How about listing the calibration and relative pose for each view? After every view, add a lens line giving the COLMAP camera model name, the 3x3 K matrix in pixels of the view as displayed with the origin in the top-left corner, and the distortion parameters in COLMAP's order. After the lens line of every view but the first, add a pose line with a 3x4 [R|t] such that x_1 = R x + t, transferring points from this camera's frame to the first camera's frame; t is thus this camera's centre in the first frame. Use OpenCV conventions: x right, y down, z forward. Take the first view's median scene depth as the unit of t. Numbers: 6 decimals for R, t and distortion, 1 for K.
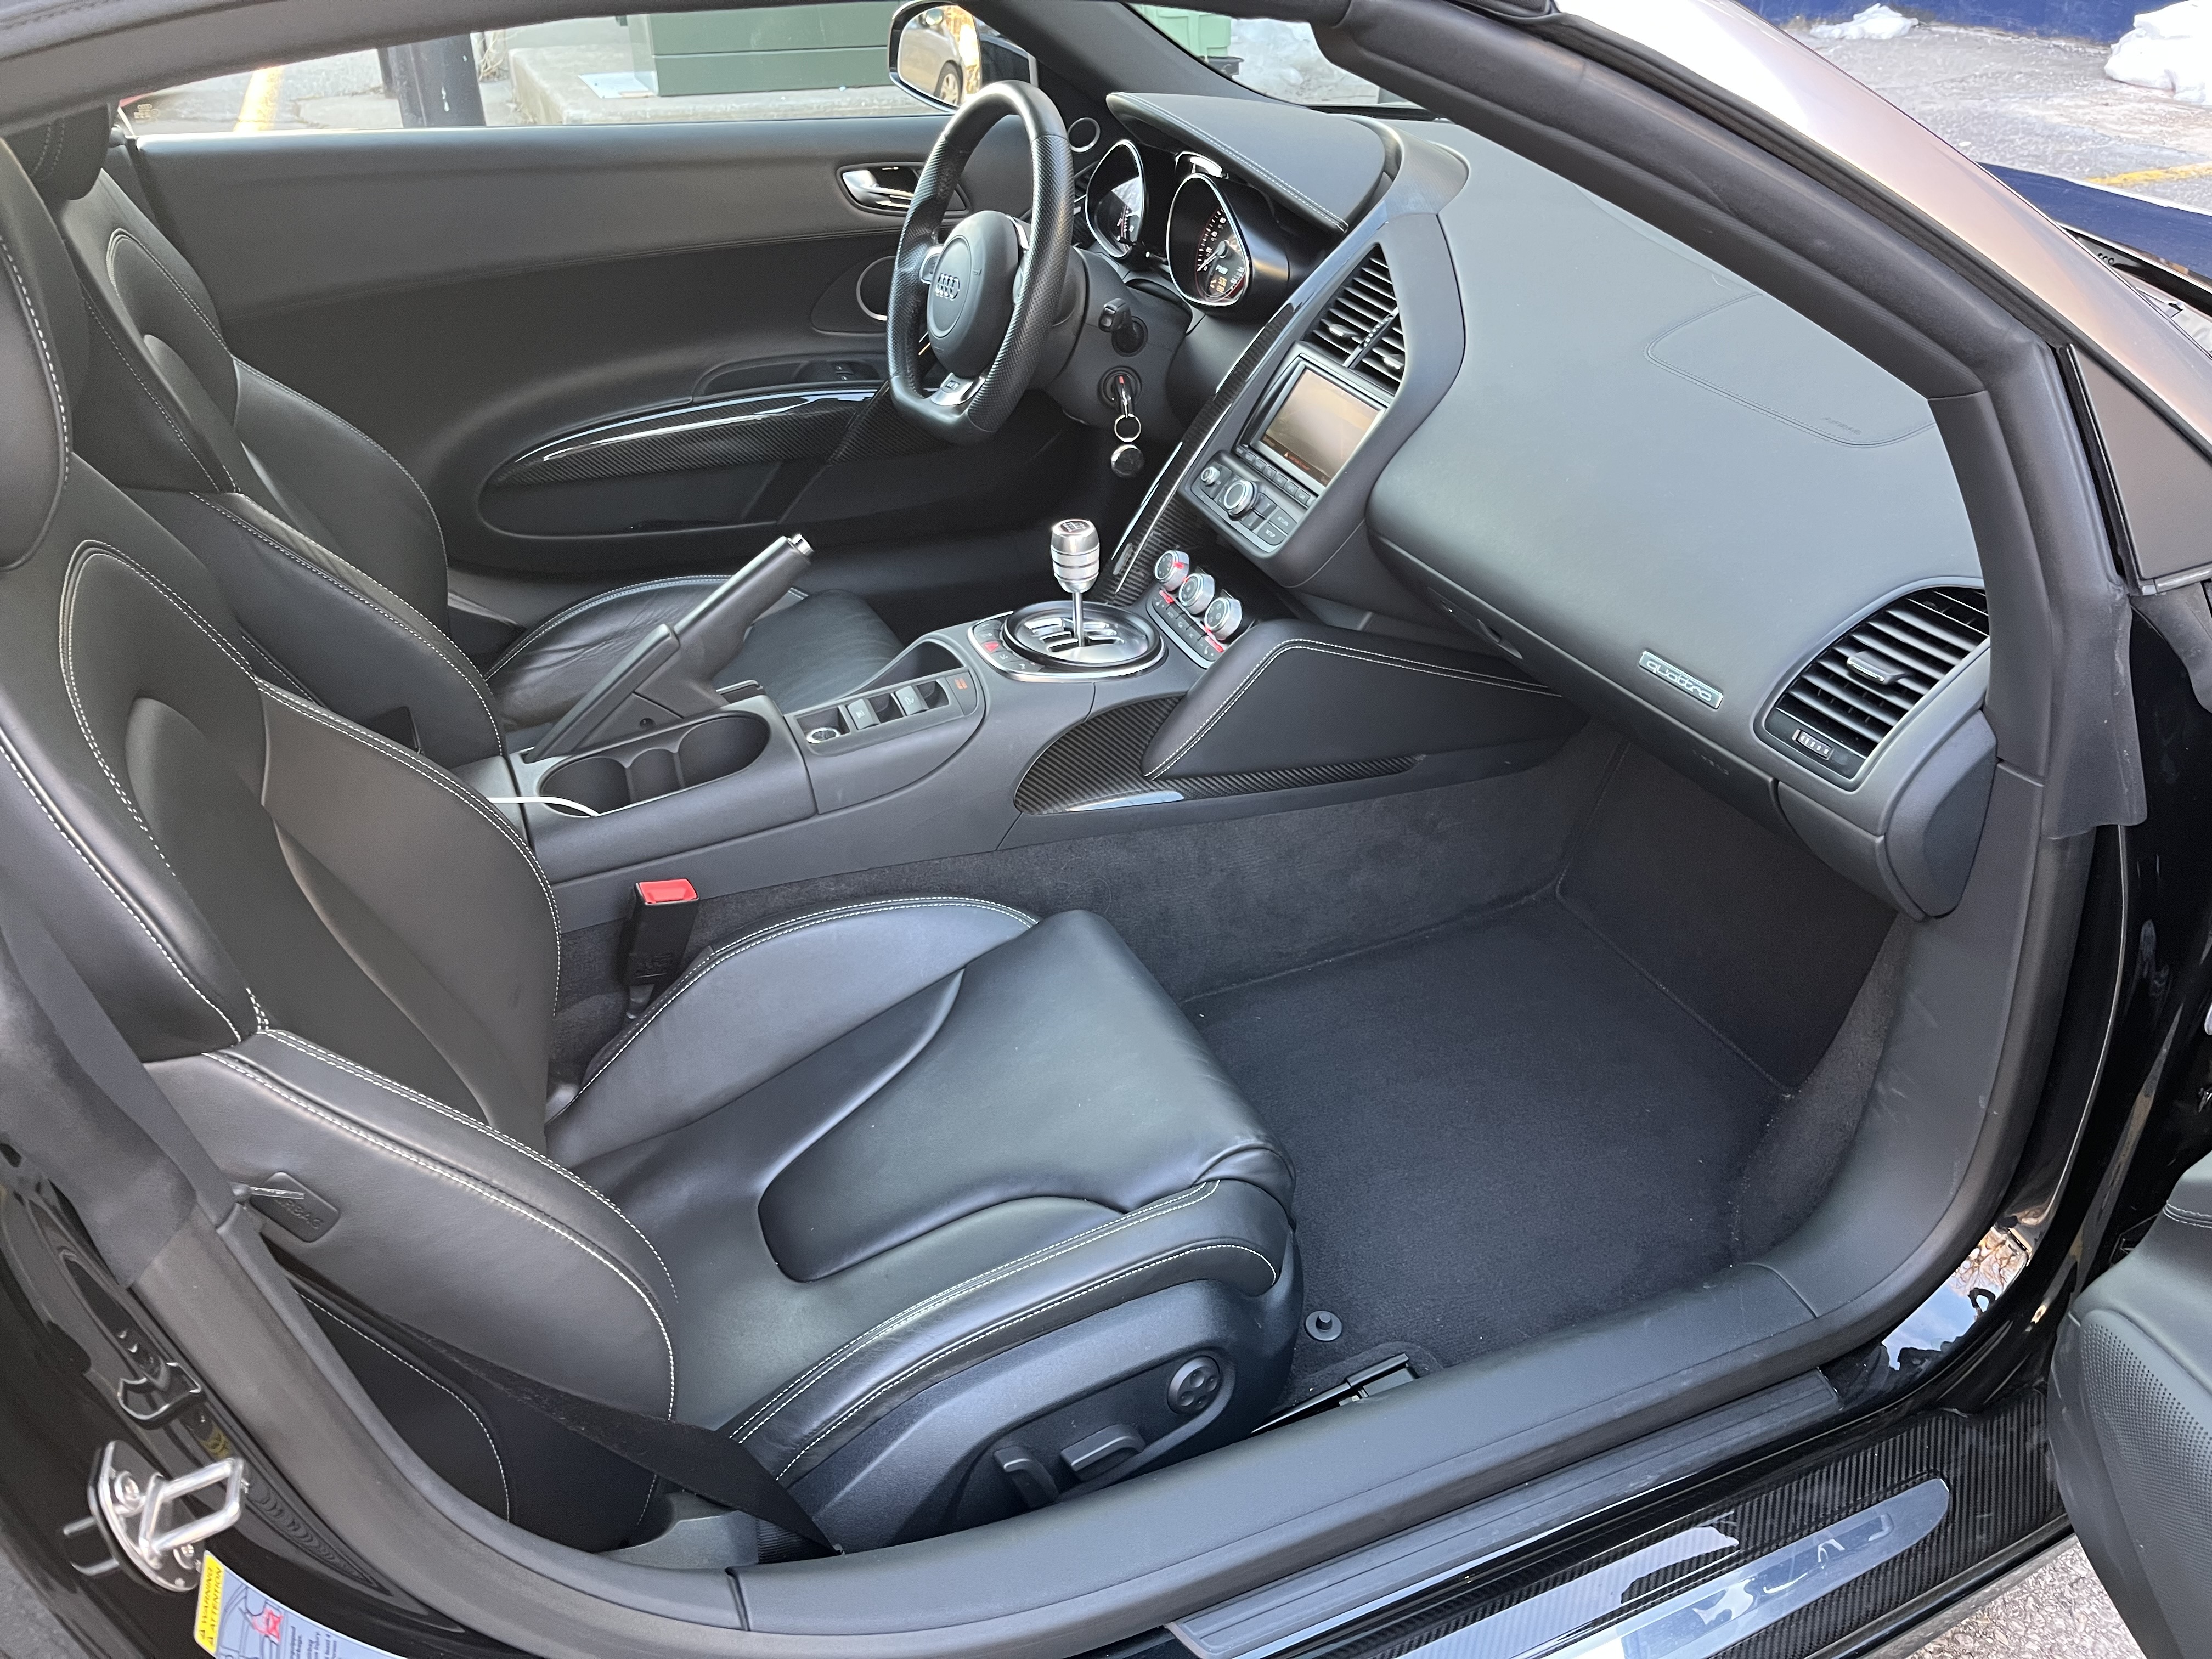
lens RADIAL K [[1639.3, 0, 1106.0], [0, 1639.3, 829.5], [0, 0, 1]] dist [0.002022, 0.000520]
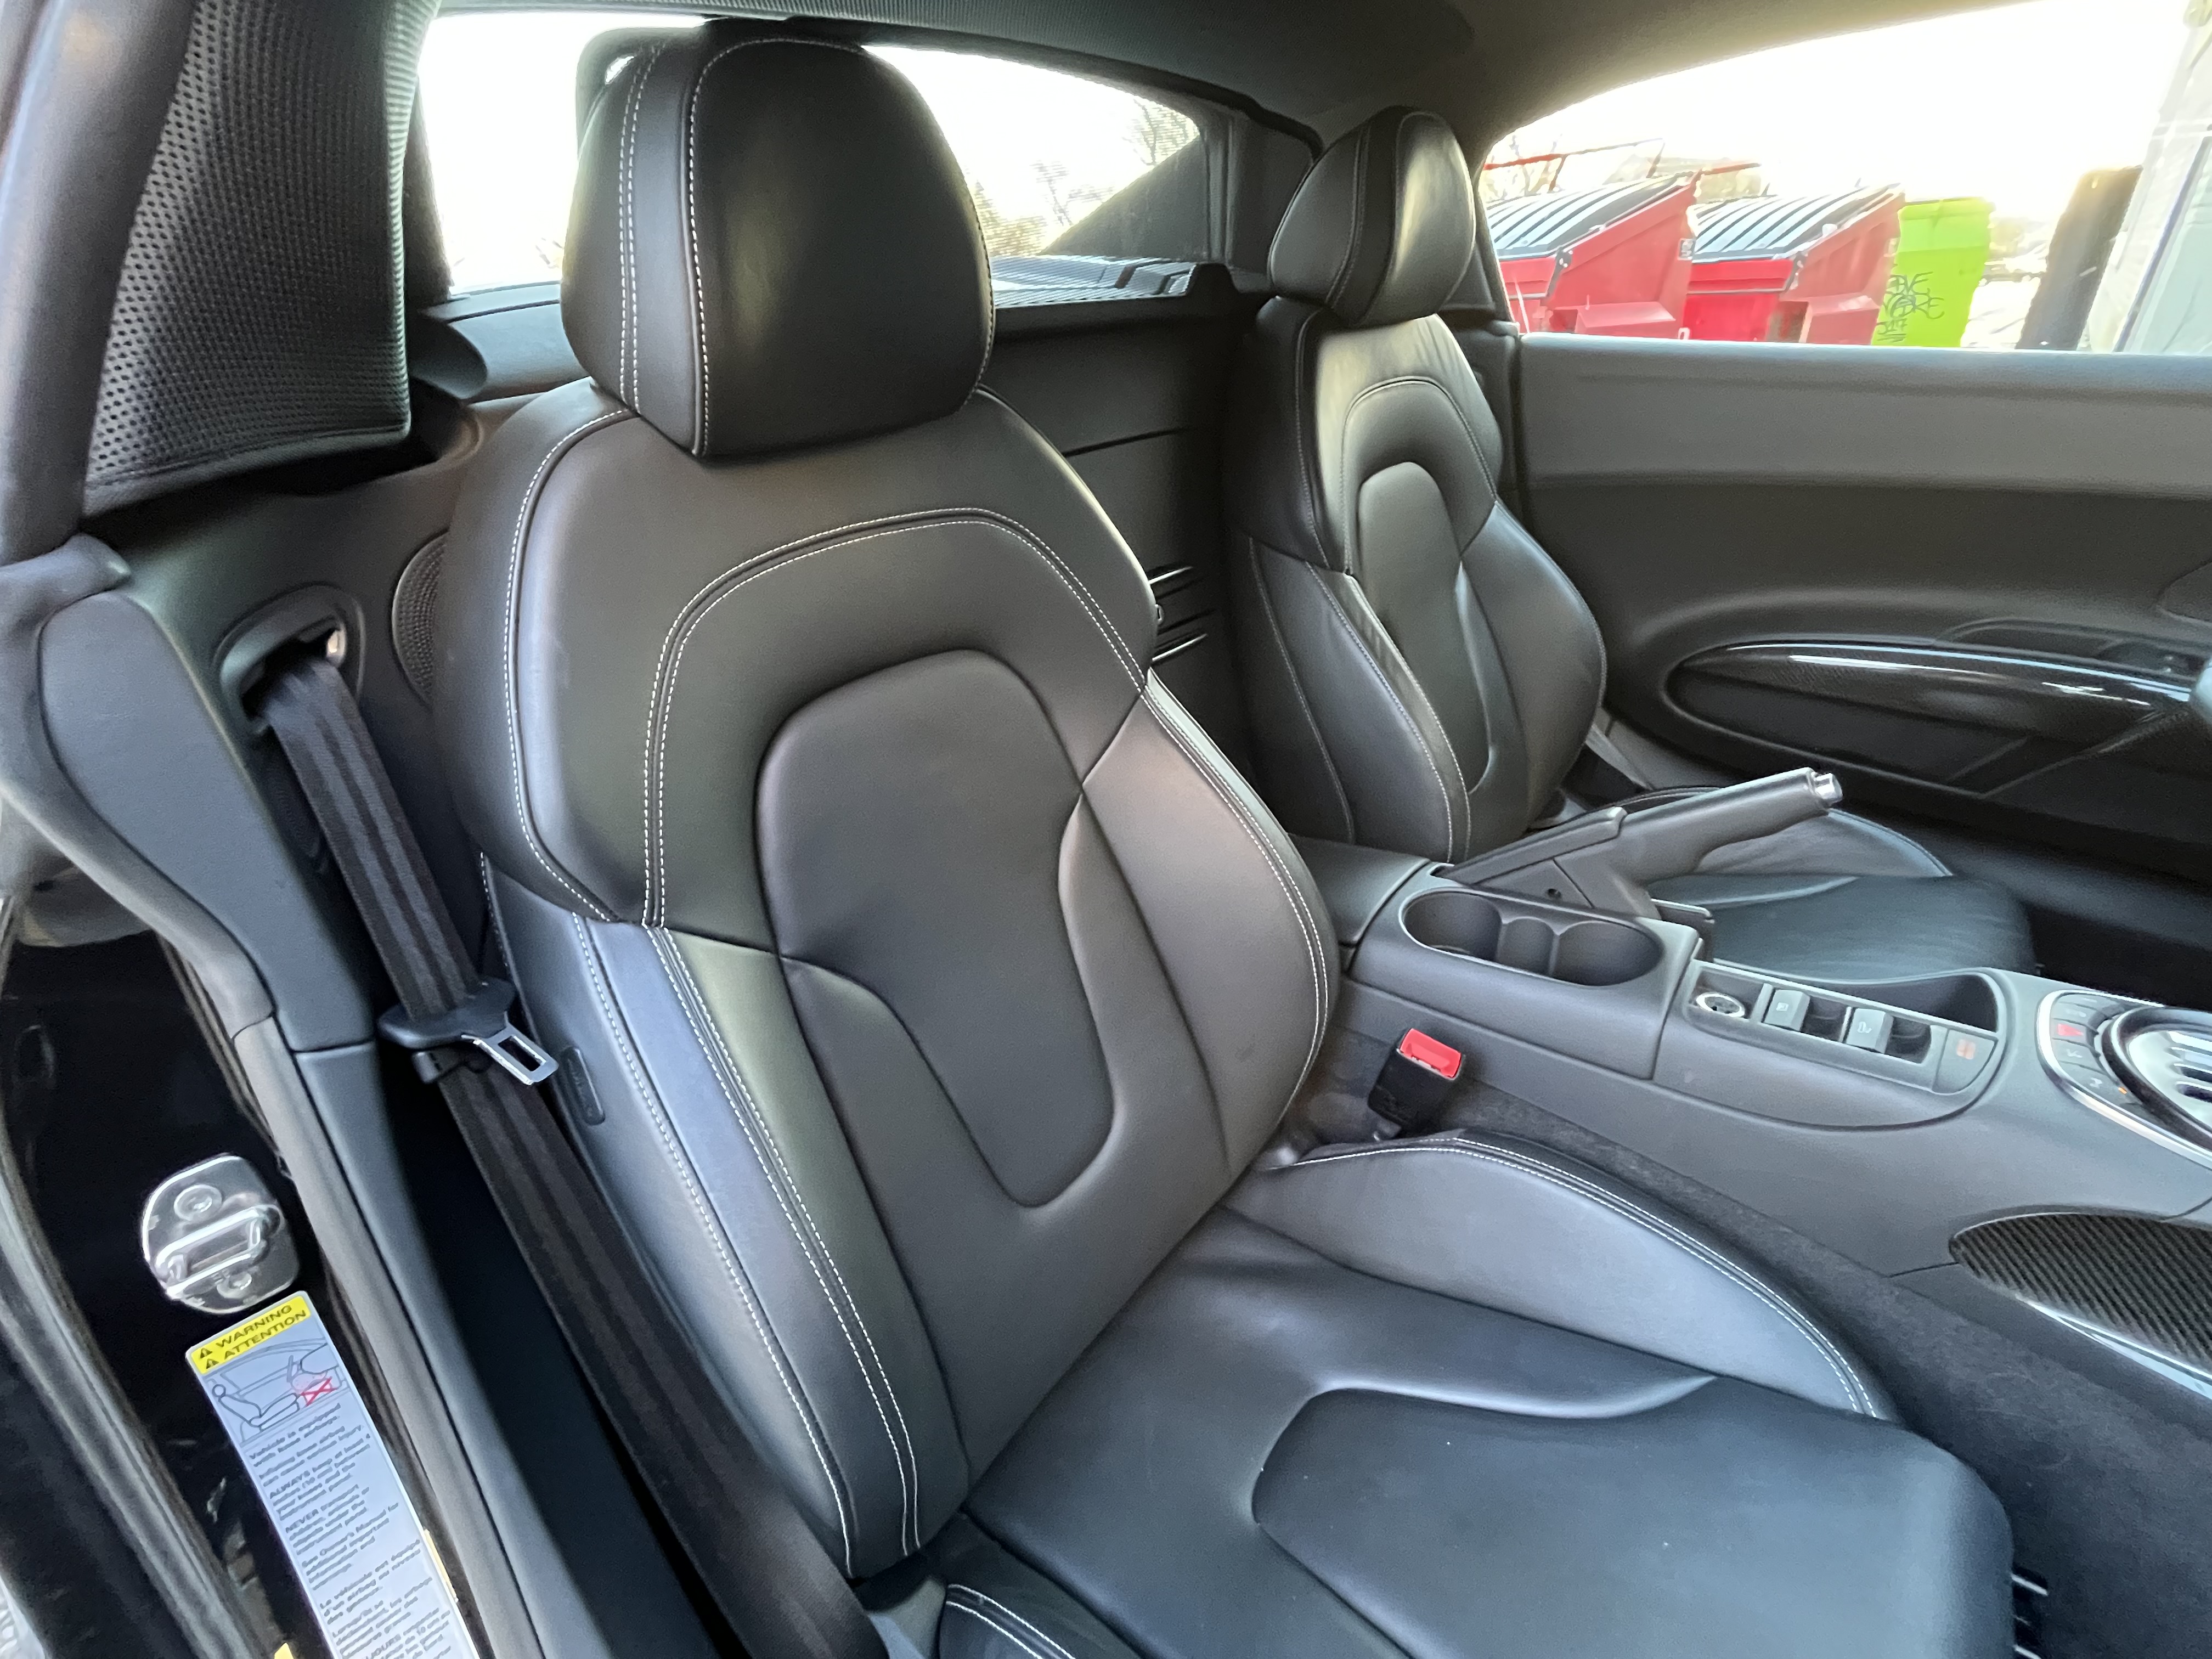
lens RADIAL K [[976.4, 0, 1106.0], [0, 976.4, 829.5], [0, 0, 1]] dist [0.003169, 0.000618]
pose [[0.442563, 0.394341, -0.805378, 0.048163], [-0.433684, 0.880224, 0.192674, -0.095506], [0.784892, 0.264009, 0.560574, 0.469109]]
